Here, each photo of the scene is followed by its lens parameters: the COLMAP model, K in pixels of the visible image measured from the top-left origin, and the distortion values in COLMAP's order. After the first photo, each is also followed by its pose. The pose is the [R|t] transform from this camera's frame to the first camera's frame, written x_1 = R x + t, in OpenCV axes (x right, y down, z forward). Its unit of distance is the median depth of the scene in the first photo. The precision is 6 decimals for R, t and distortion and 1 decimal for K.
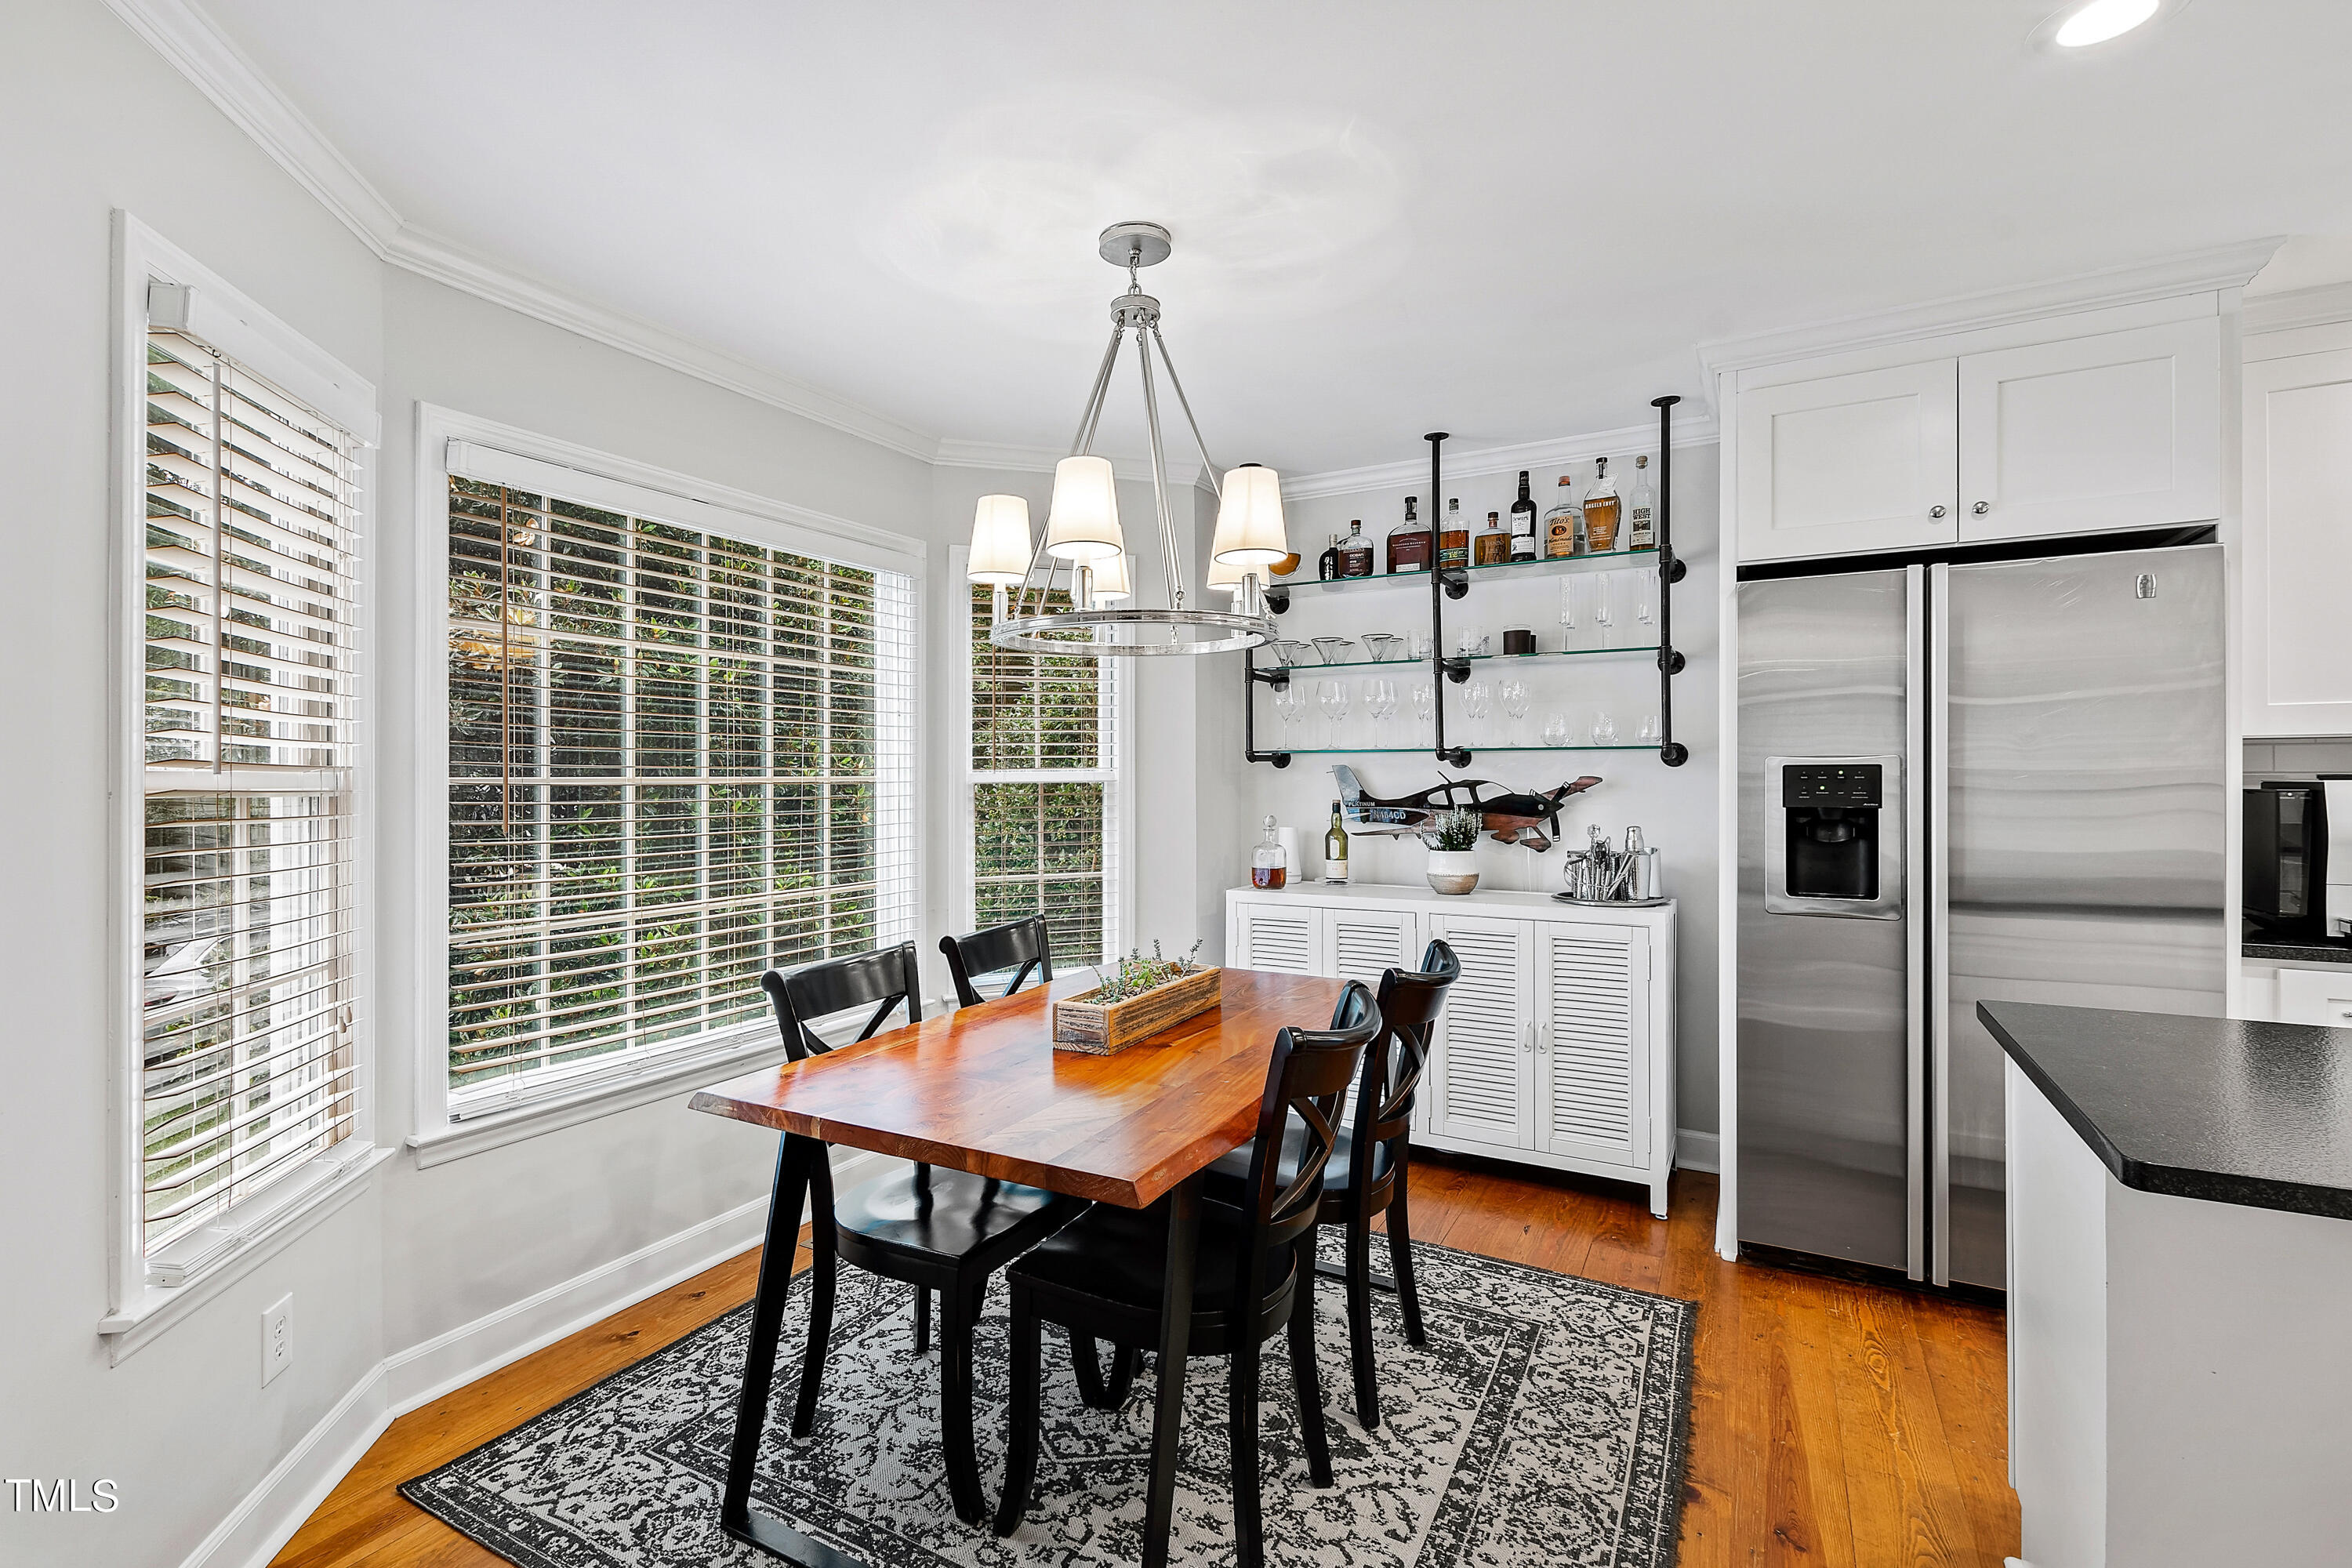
lens RADIAL K [[1079.6, 0, 1102.3], [0, 1079.6, 773.8], [0, 0, 1]] dist [0.001849, 0.000741]
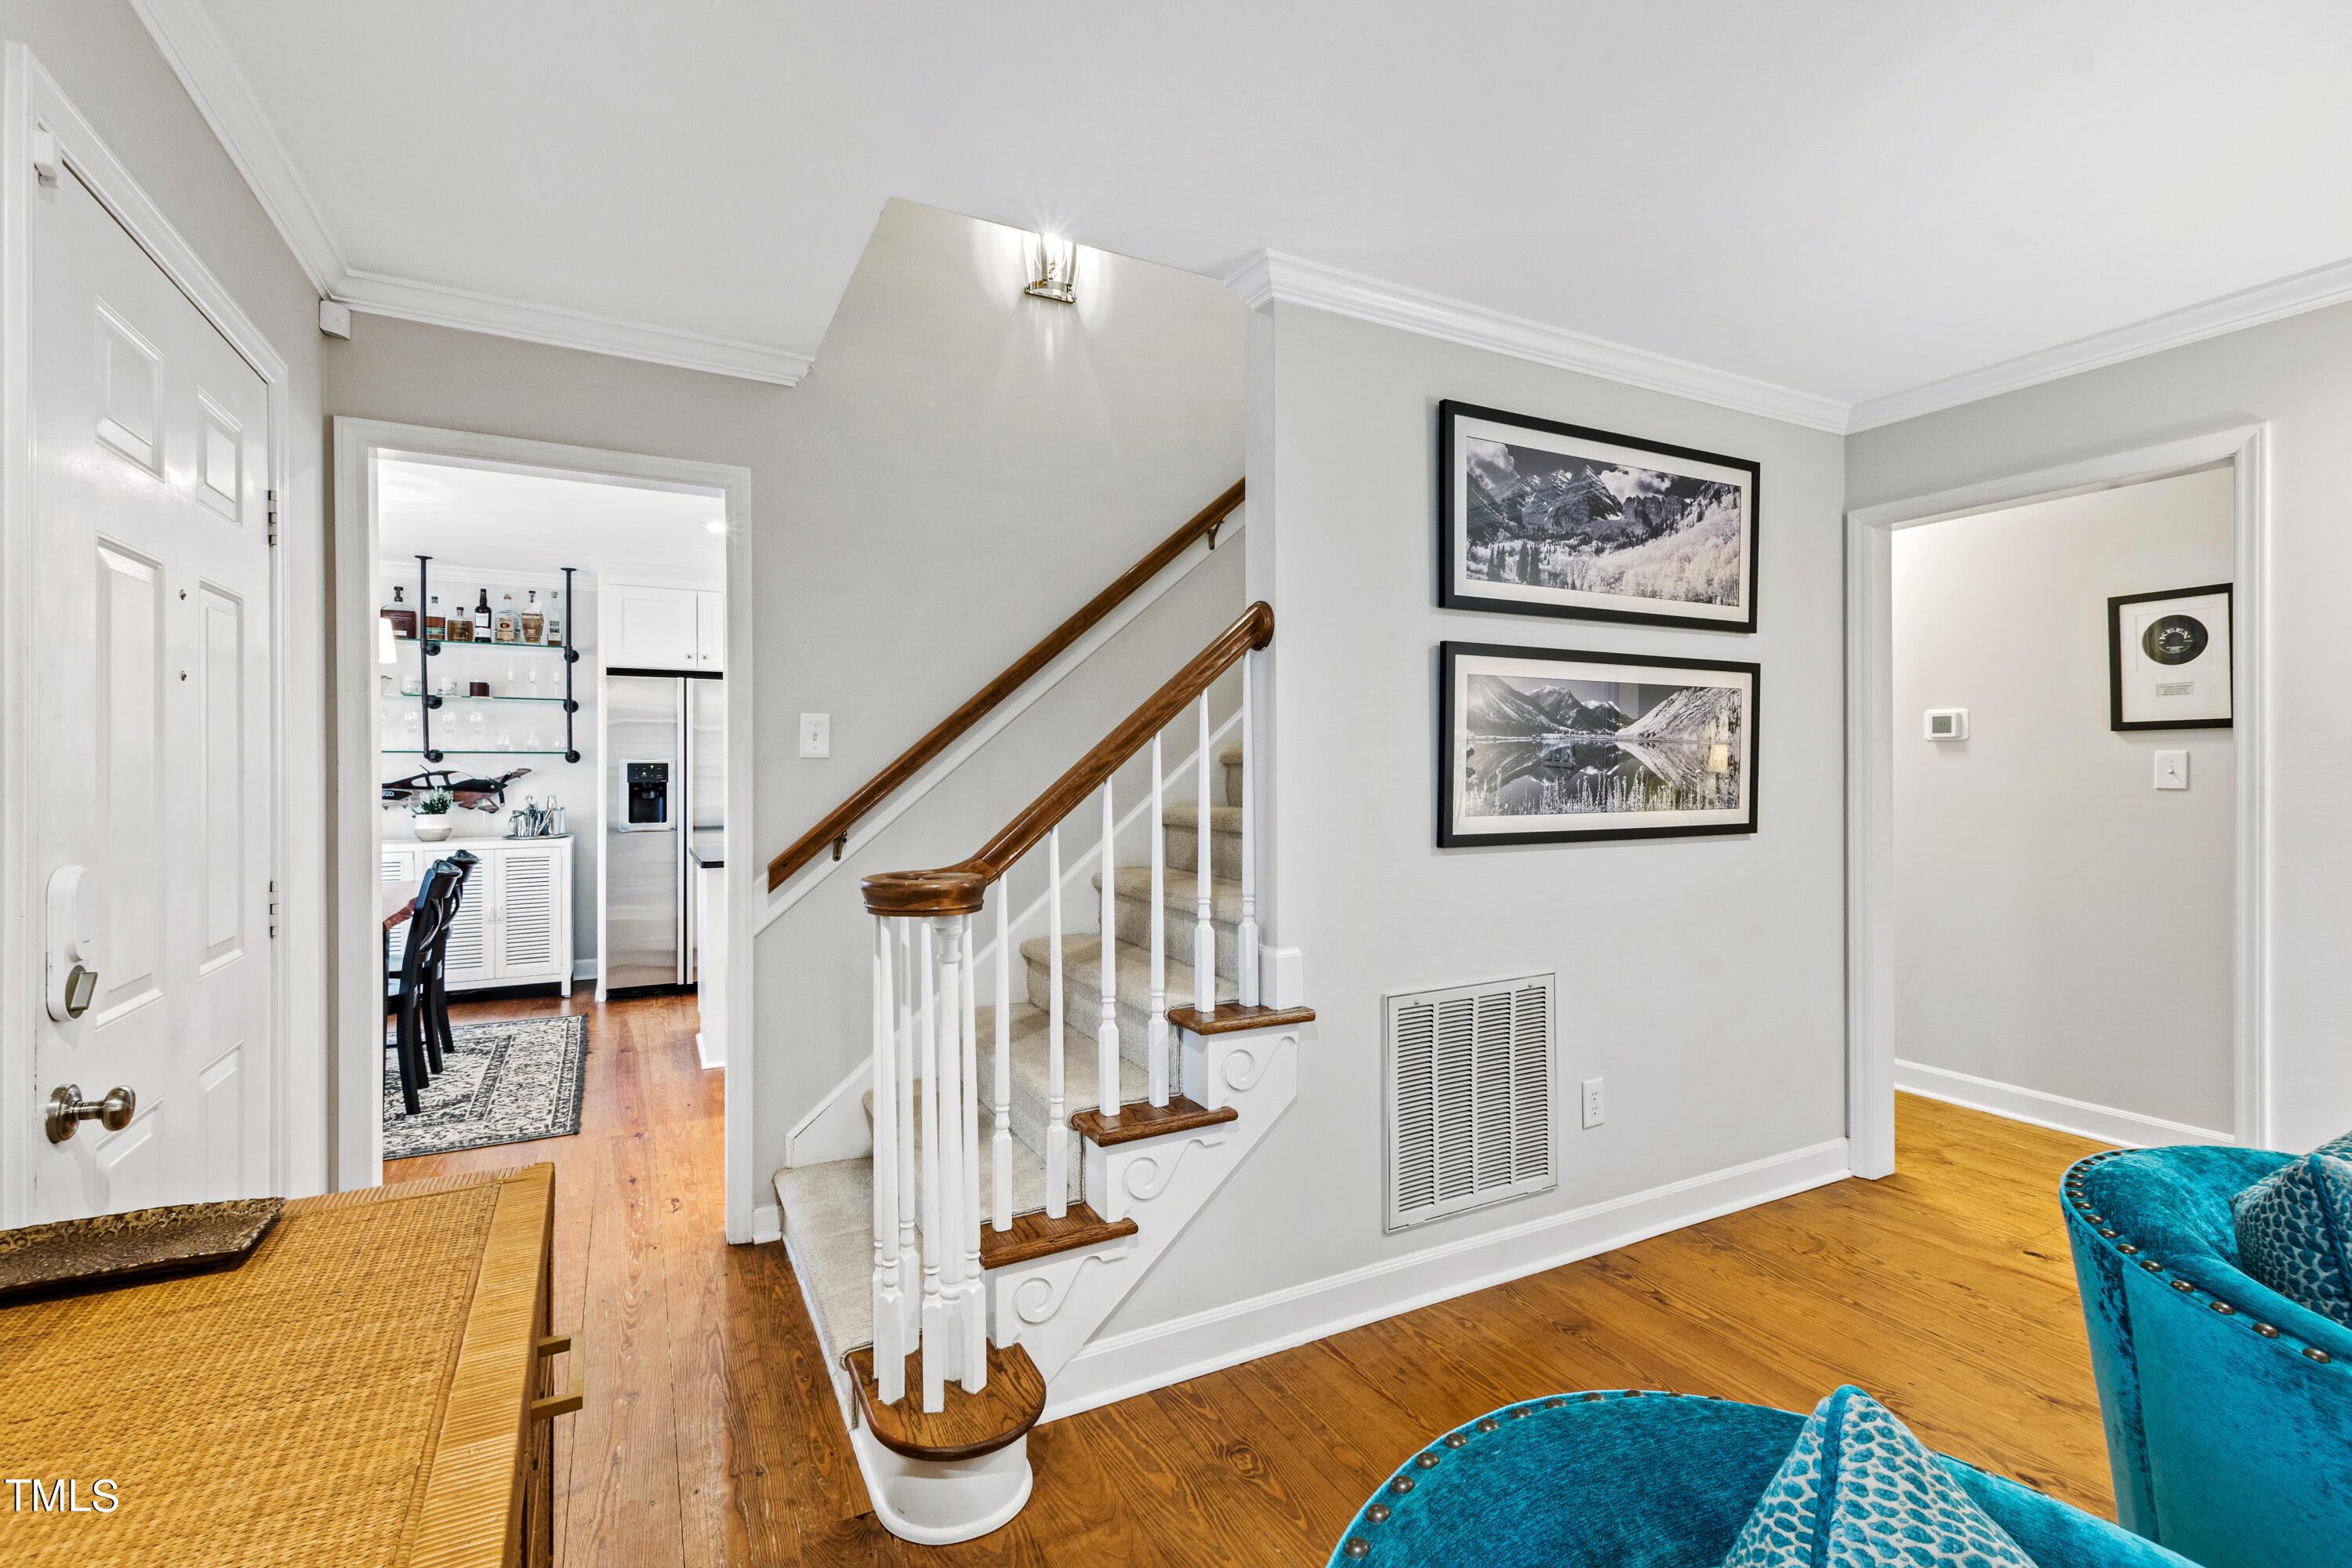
lens RADIAL K [[1043.1, 0, 1162.8], [0, 1043.1, 774.3], [0, 0, 1]] dist [0.007588, -0.003234]
pose [[0.521990, -0.002293, 0.852949, -0.485296], [-0.002744, 0.999987, 0.004368, 0.001633], [-0.852947, -0.004621, 0.521976, -0.821966]]
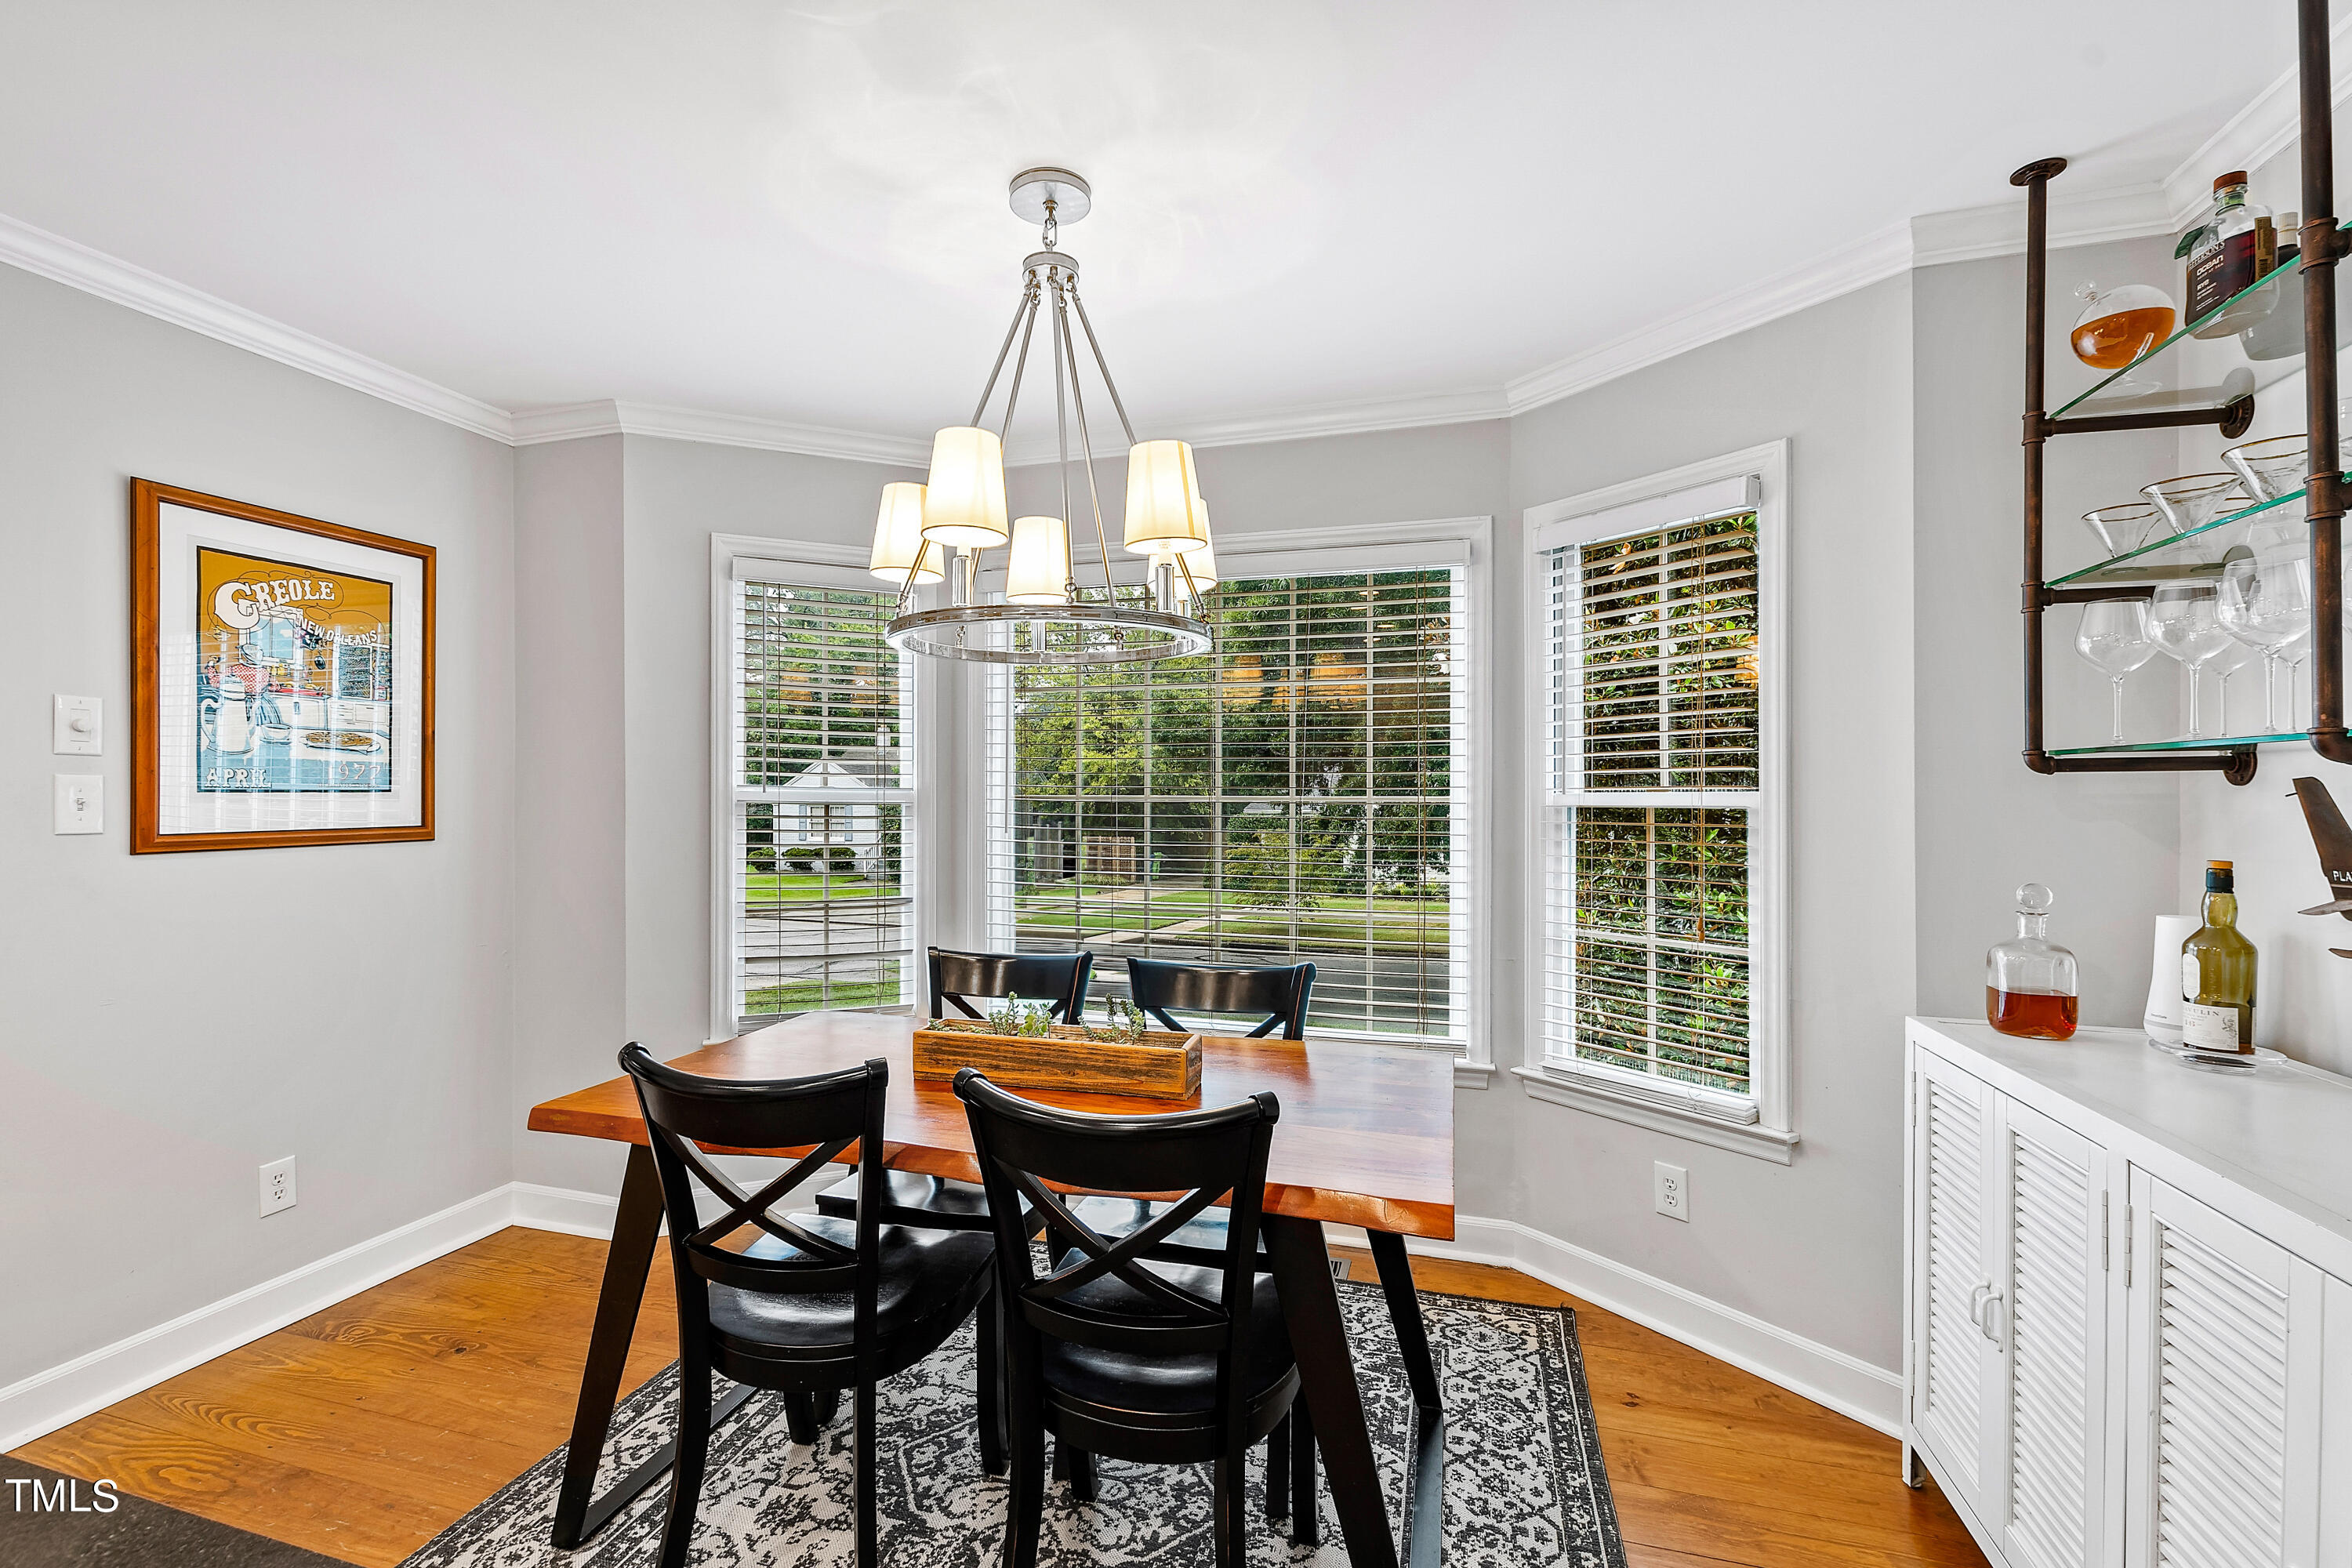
lens RADIAL K [[1043.1, 0, 1163.3], [0, 1043.1, 795.2], [0, 0, 1]] dist [0.007588, -0.003234]
pose [[0.249279, 0.004989, -0.968419, 0.596482], [-0.002227, 0.999987, 0.004579, -0.002888], [0.968429, 0.001015, 0.249287, 0.590353]]
